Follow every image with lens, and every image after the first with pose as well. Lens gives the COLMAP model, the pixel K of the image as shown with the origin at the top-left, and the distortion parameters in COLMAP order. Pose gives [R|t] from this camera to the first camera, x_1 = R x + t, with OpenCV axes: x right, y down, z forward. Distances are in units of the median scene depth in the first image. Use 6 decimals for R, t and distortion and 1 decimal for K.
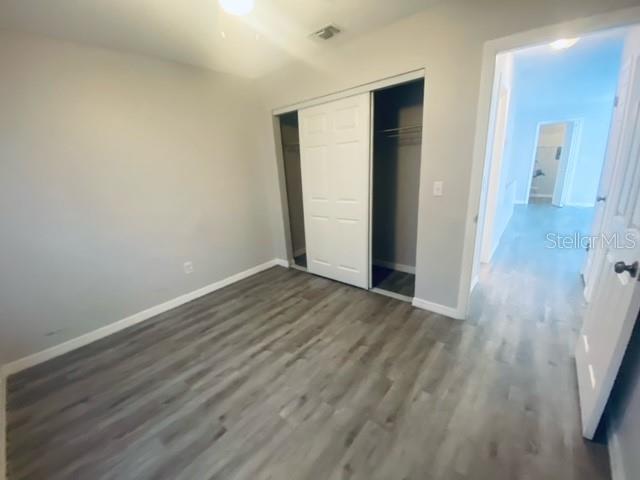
lens RADIAL K [[257.8, 0, 318.7], [0, 257.8, 239.4], [0, 0, 1]] dist [0.031937, -0.025160]
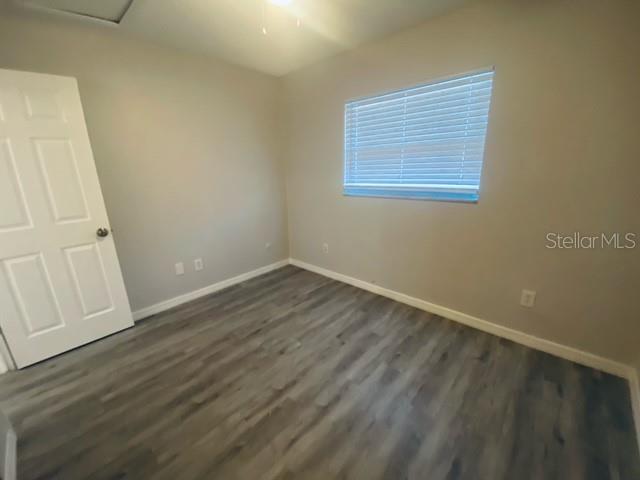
lens RADIAL K [[257.8, 0, 318.7], [0, 257.8, 239.4], [0, 0, 1]] dist [0.031937, -0.025160]
pose [[-0.995242, 0.075480, 0.061611, -0.279932], [0.096502, 0.850829, 0.516504, -0.372640], [-0.013435, 0.519993, -0.854065, 1.422734]]
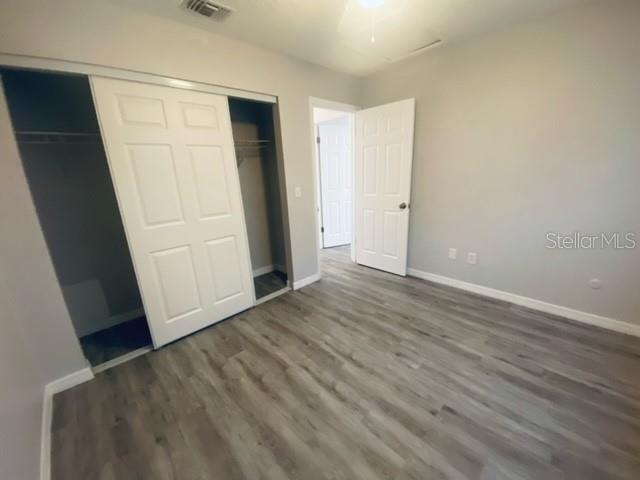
lens RADIAL K [[257.8, 0, 318.7], [0, 257.8, 239.4], [0, 0, 1]] dist [0.031937, -0.025160]
pose [[0.108611, -0.204047, 0.972918, -0.926924], [0.313509, 0.935792, 0.161262, -0.155160], [-0.943354, 0.287503, 0.165608, 0.800162]]
